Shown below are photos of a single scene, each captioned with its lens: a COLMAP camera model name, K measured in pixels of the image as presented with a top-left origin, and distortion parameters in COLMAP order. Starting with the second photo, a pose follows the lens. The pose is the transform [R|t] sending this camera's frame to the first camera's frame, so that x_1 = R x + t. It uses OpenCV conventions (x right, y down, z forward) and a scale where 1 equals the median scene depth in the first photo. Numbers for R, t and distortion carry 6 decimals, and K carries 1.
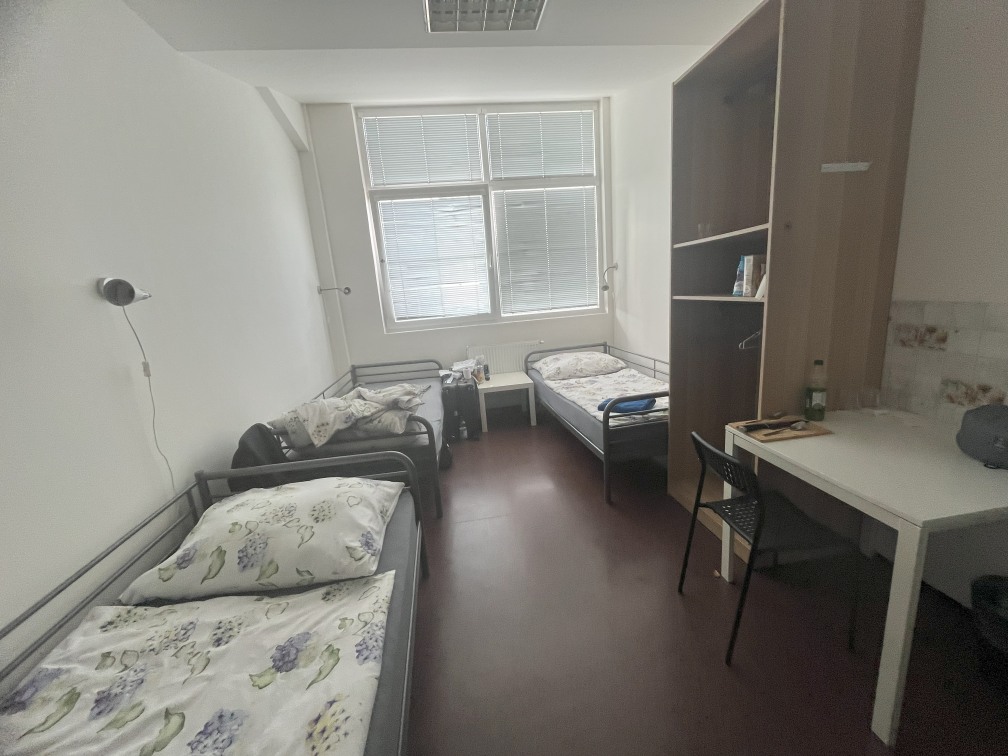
lens RADIAL K [[409.7, 0, 499.9], [0, 409.7, 375.4], [0, 0, 1]] dist [-0.004519, -0.000250]
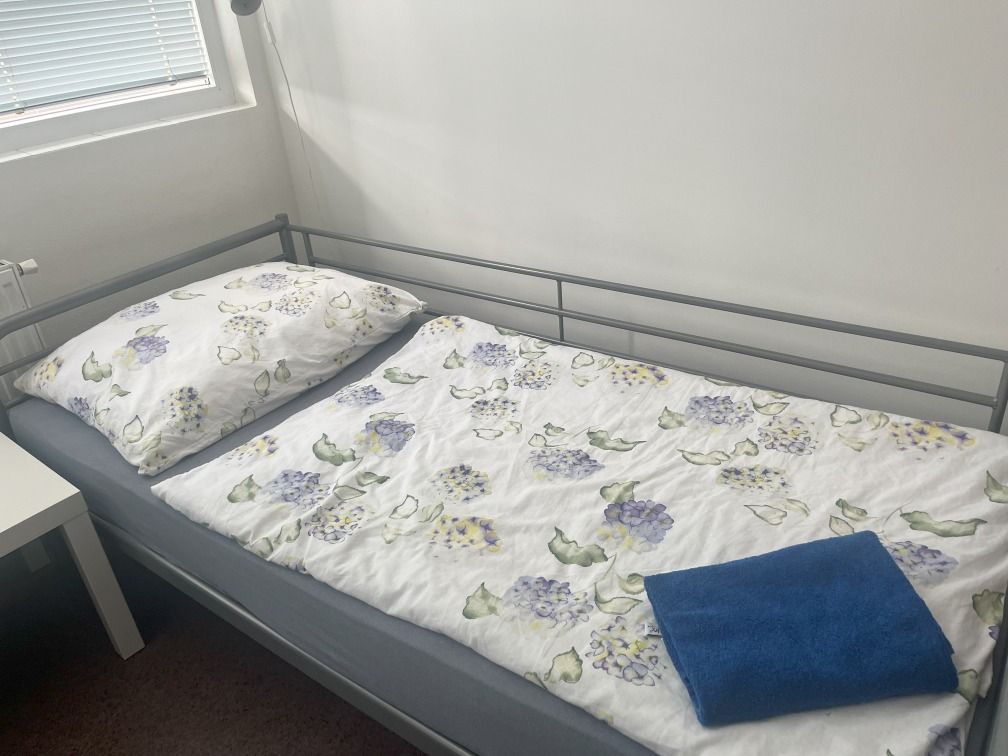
lens RADIAL K [[760.1, 0, 499.5], [0, 760.1, 381.6], [0, 0, 1]] dist [0.032760, -0.003468]
pose [[0.733325, -0.308234, 0.605992, 0.020836], [0.171787, 0.946407, 0.273502, -0.107663], [-0.657818, -0.096464, 0.746974, 0.591774]]
